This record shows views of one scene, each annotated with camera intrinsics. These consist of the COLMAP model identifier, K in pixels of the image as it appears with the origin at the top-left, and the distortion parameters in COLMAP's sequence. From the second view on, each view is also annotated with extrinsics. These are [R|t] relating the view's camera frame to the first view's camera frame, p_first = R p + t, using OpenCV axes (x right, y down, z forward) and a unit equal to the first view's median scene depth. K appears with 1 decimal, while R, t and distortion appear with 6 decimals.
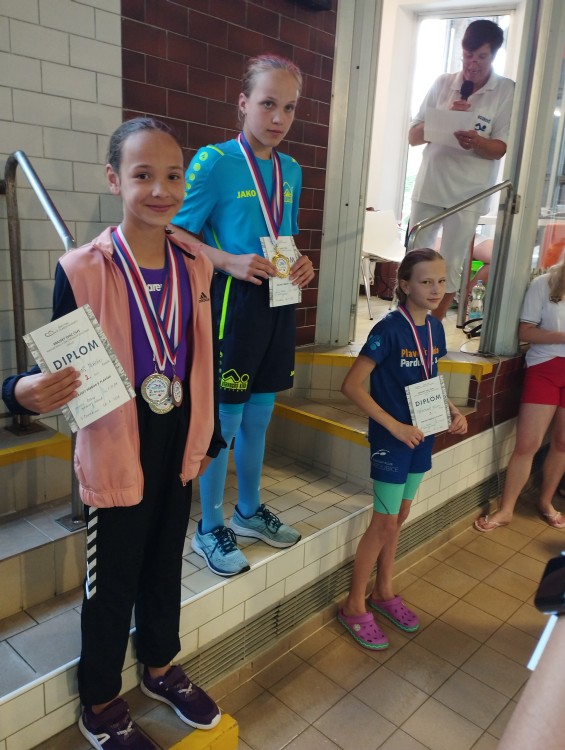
lens RADIAL K [[608.5, 0, 283.3], [0, 608.5, 373.5], [0, 0, 1]] dist [0.080230, -0.115927]
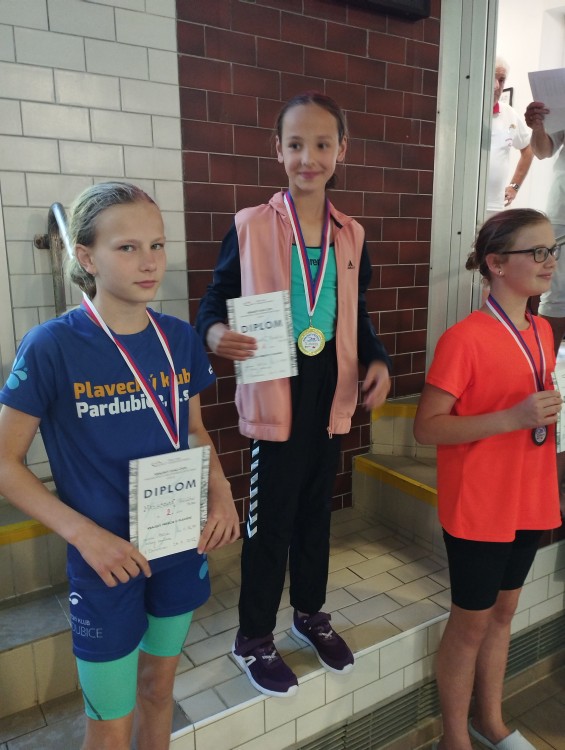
lens RADIAL K [[608.5, 0, 285.4], [0, 608.5, 371.4], [0, 0, 1]] dist [0.080230, -0.115927]
pose [[0.964065, -0.008305, -0.265537, 0.128208], [-0.007383, 0.998288, -0.058029, -0.039146], [0.265564, 0.057904, 0.962353, 0.153825]]
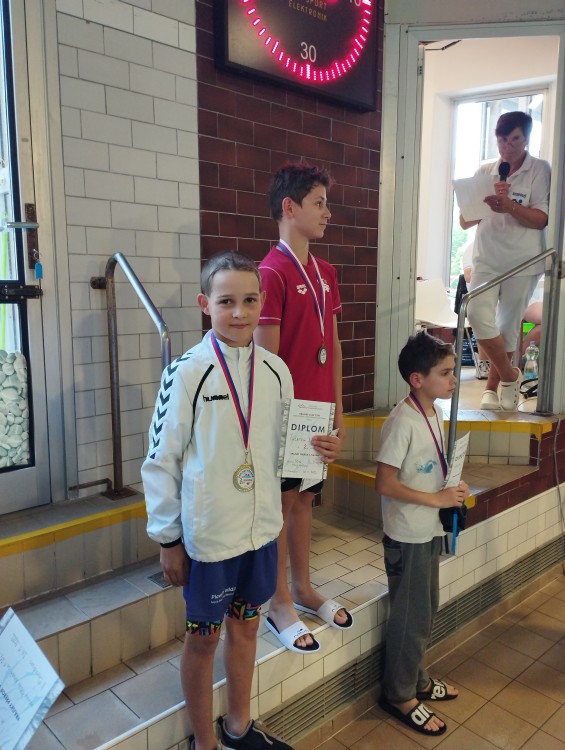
lens RADIAL K [[608.5, 0, 282.2], [0, 608.5, 372.5], [0, 0, 1]] dist [0.080230, -0.115927]
pose [[0.995796, -0.039797, -0.082502, -0.023633], [0.030240, 0.993019, -0.114012, 0.007030], [0.086463, 0.111038, 0.990048, -0.083320]]
